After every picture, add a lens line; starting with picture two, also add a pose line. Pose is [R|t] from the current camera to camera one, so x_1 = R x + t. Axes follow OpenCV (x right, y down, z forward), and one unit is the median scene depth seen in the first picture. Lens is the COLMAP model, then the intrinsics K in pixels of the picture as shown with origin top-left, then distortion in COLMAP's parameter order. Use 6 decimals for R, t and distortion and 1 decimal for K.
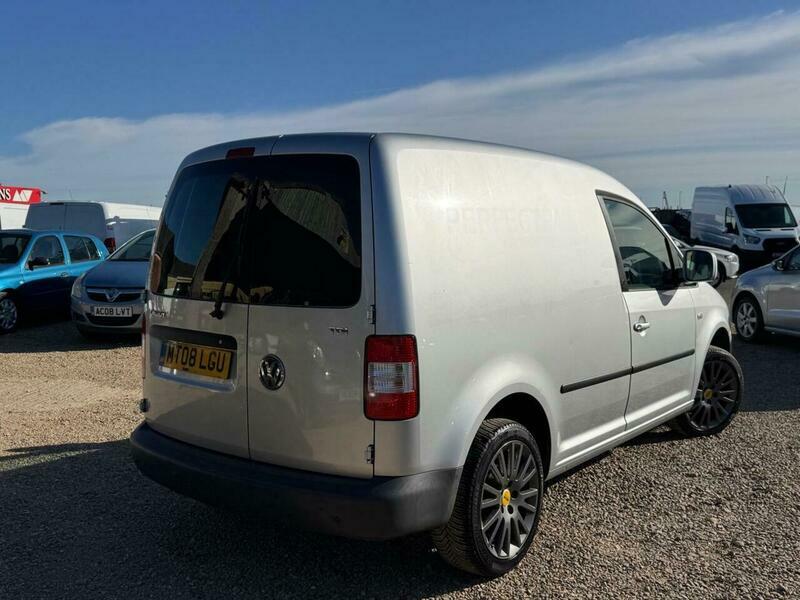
lens RADIAL K [[790.8, 0, 406.1], [0, 790.8, 276.9], [0, 0, 1]] dist [0.017656, 0.000000]
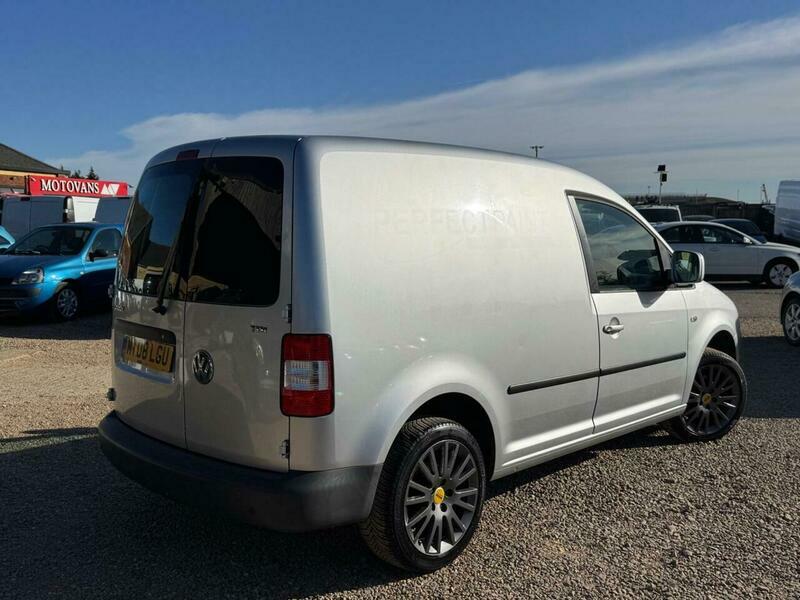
lens RADIAL K [[790.8, 0, 403.7], [0, 790.8, 282.1], [0, 0, 1]] dist [0.017656, 0.000000]
pose [[0.994051, 0.013605, -0.108064, 0.172639], [-0.011959, 0.999803, 0.015865, -0.009182], [0.108258, -0.014479, 0.994017, -0.005815]]
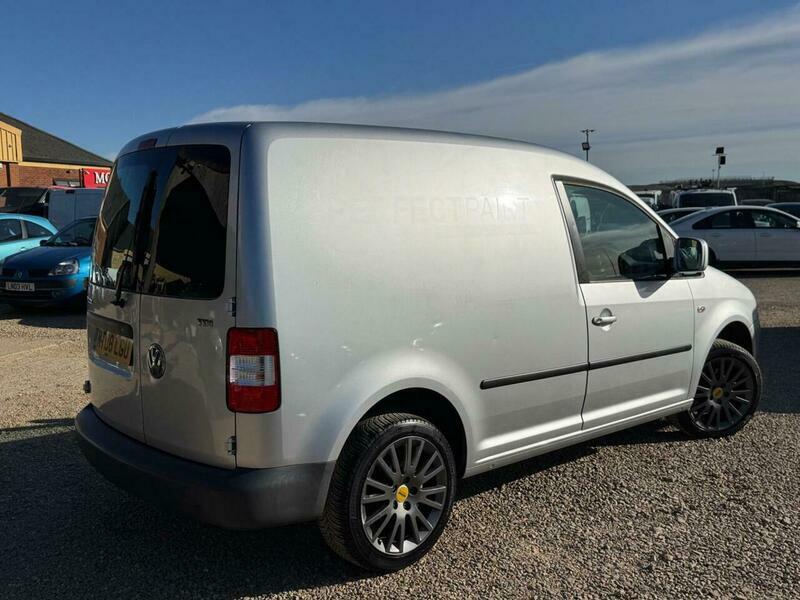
lens RADIAL K [[790.8, 0, 398.9], [0, 790.8, 293.5], [0, 0, 1]] dist [0.017656, 0.000000]
pose [[0.983123, 0.013411, -0.182455, 0.274908], [-0.005150, 0.998943, 0.045672, -0.012760], [0.182874, -0.043962, 0.982153, 0.044747]]
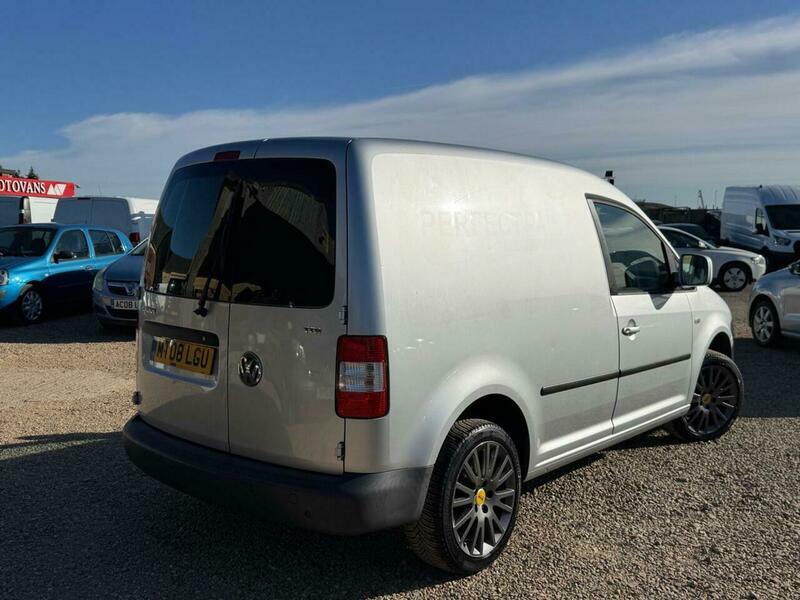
lens RADIAL K [[790.8, 0, 394.1], [0, 790.8, 274.4], [0, 0, 1]] dist [0.017656, 0.000000]
pose [[0.998580, 0.014367, -0.051305, 0.058453], [-0.014299, 0.999896, 0.001699, -0.006558], [0.051324, -0.000963, 0.998682, -0.018274]]
